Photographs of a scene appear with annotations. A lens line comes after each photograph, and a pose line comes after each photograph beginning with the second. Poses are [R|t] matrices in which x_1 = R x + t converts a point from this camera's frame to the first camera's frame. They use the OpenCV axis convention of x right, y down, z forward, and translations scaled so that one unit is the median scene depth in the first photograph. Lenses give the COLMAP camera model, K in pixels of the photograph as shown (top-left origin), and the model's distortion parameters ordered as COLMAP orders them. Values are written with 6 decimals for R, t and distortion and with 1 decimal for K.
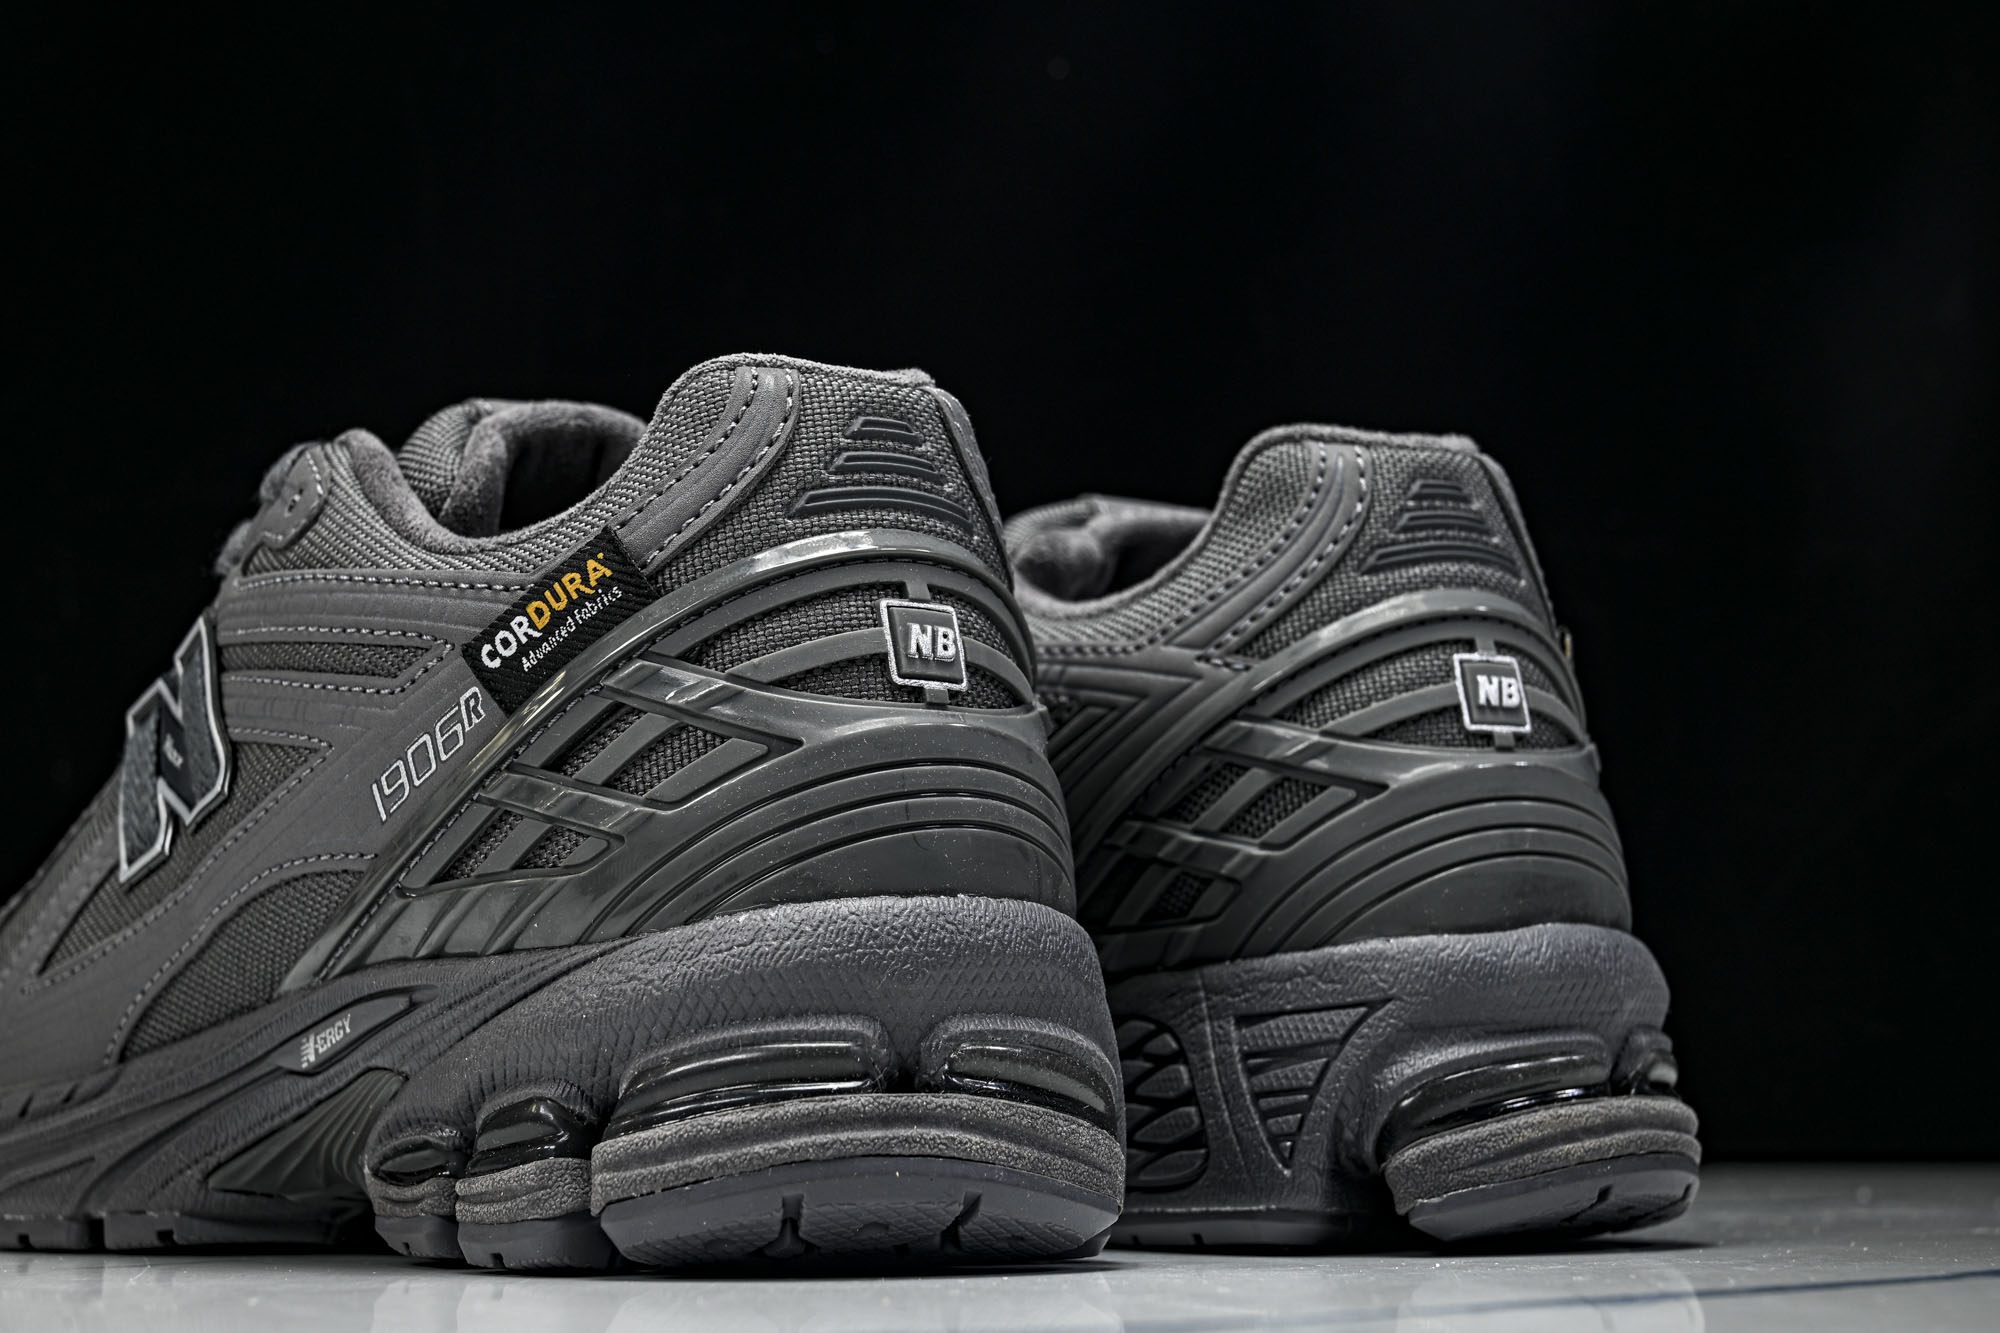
lens RADIAL K [[3583.3, 0, 1000.0], [0, 3583.3, 666.5], [0, 0, 1]] dist [-0.020082, -0.112800]
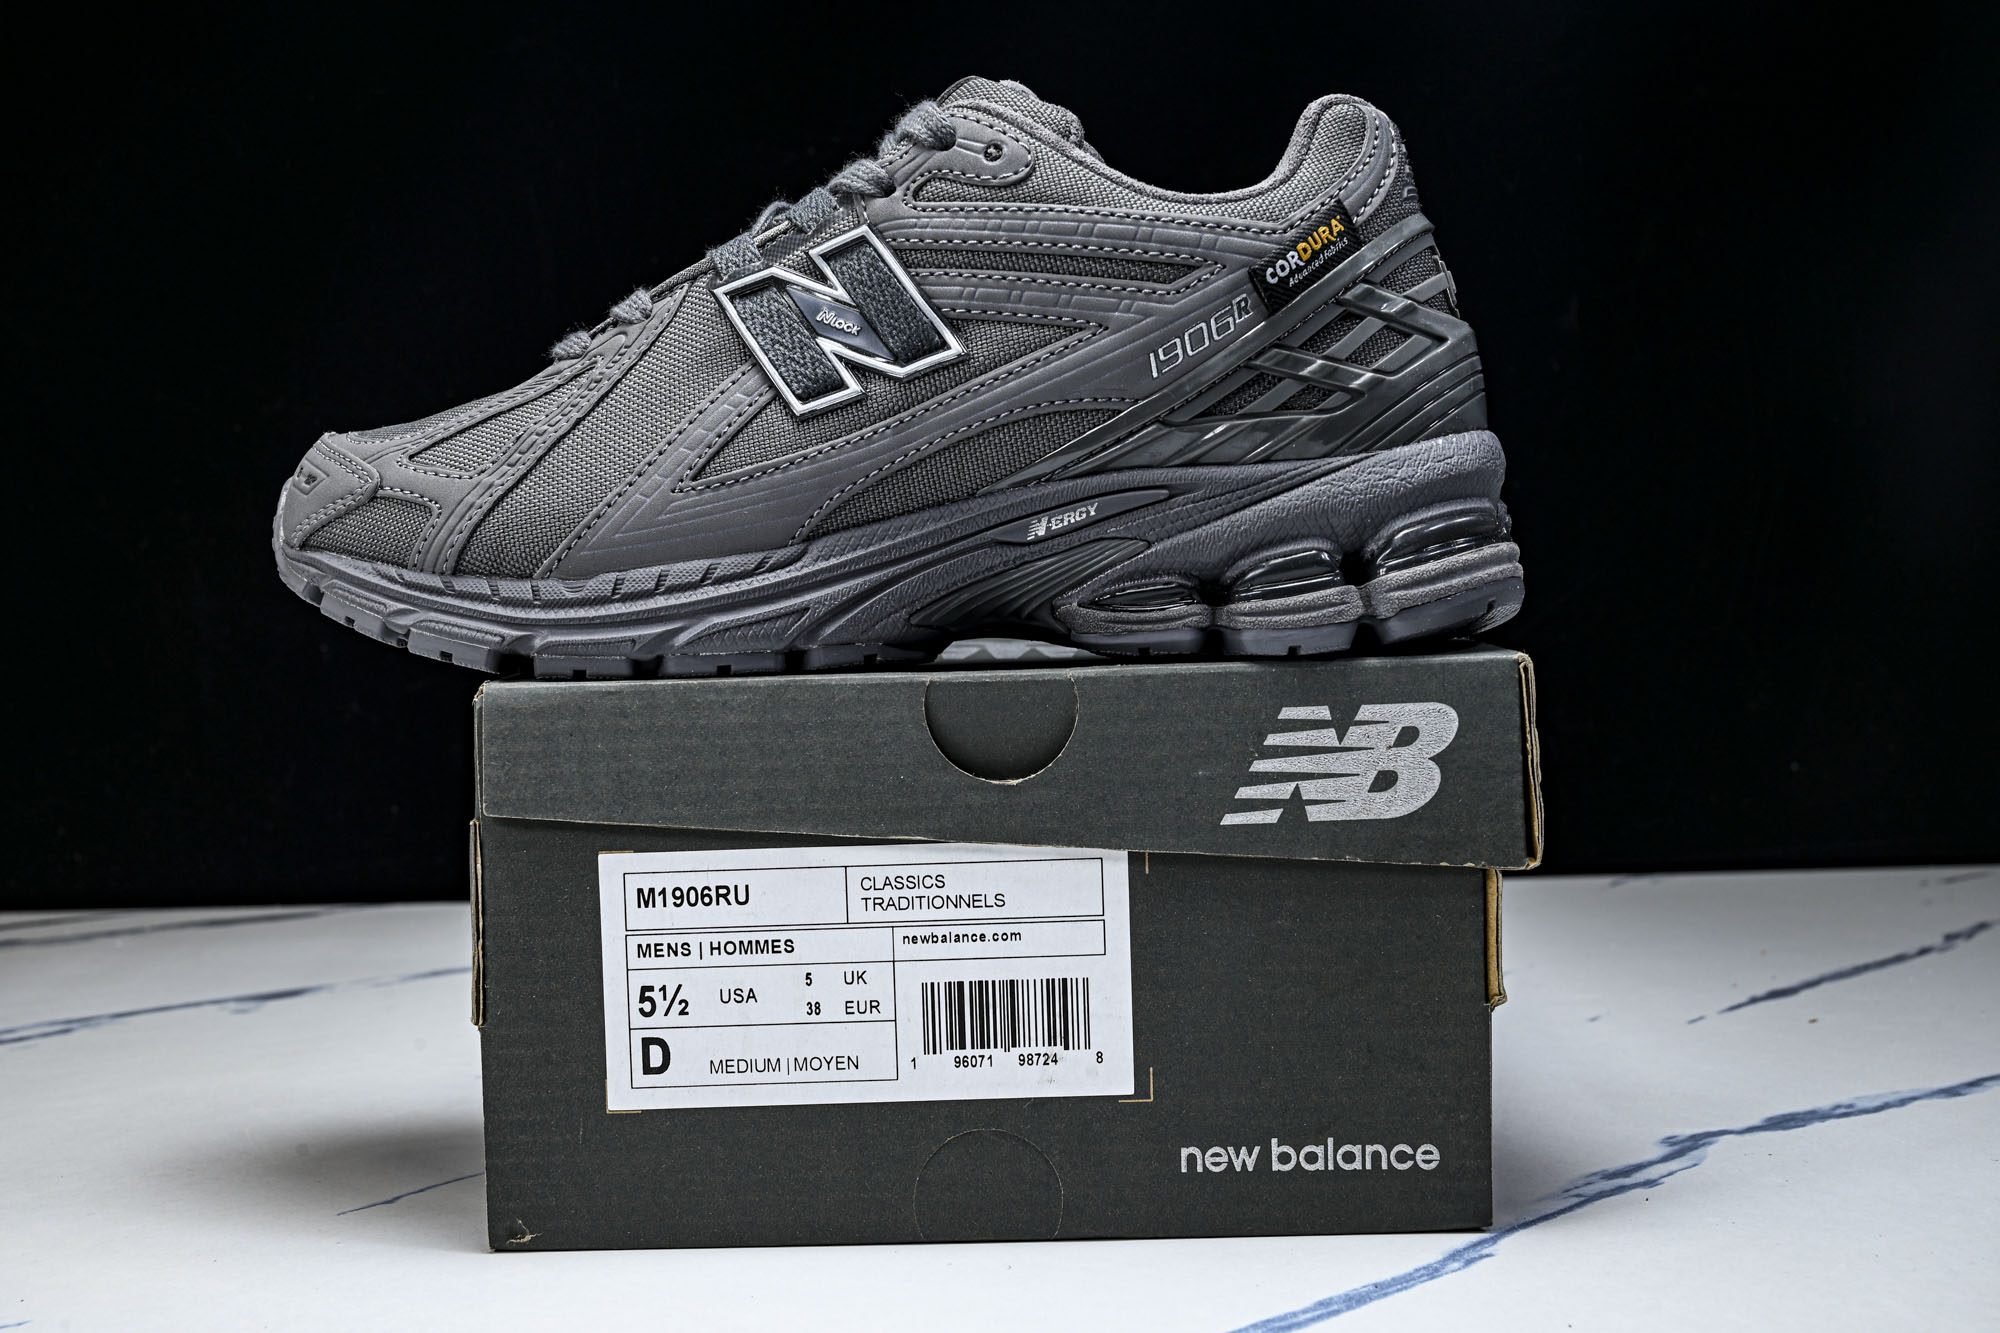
lens RADIAL K [[2509.0, 0, 1000.0], [0, 2509.0, 666.5], [0, 0, 1]] dist [0.043249, -0.032428]
pose [[0.717236, -0.057070, 0.694490, -1.019054], [-0.053968, 0.989098, 0.137015, 0.022530], [-0.694738, -0.135752, 0.706336, 0.272867]]
